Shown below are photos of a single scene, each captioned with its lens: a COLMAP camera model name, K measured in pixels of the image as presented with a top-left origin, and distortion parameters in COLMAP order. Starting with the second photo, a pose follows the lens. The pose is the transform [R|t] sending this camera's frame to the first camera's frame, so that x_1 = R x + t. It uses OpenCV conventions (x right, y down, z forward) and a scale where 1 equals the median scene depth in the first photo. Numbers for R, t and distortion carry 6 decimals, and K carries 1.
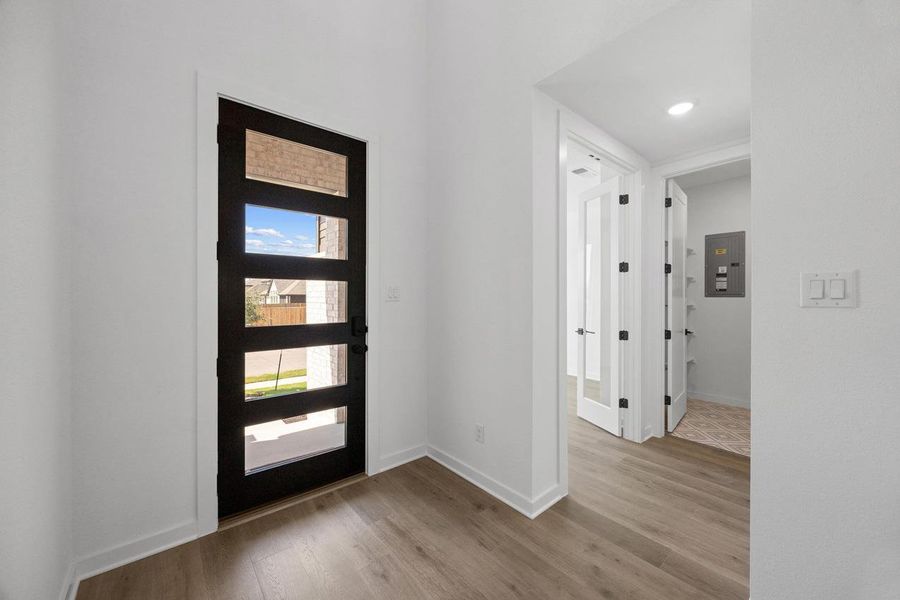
lens RADIAL K [[341.4, 0, 447.2], [0, 341.4, 299.1], [0, 0, 1]] dist [-0.000936, -0.000054]
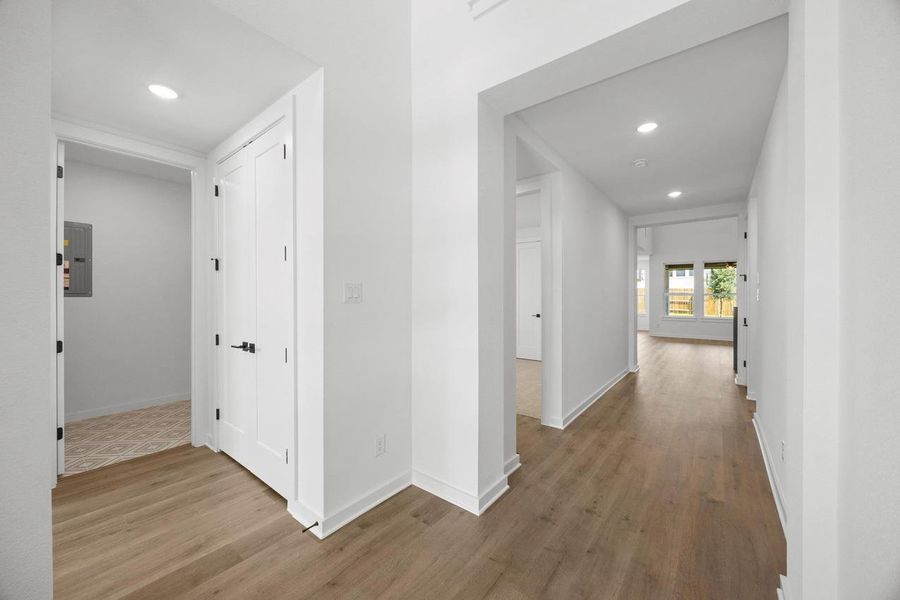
lens RADIAL K [[341.4, 0, 447.2], [0, 341.4, 299.1], [0, 0, 1]] dist [-0.000936, -0.000054]
pose [[-0.192382, -0.009642, 0.981273, -0.295953], [0.005563, 0.999925, 0.010916, -0.005449], [-0.981304, 0.007559, -0.192314, 0.346504]]
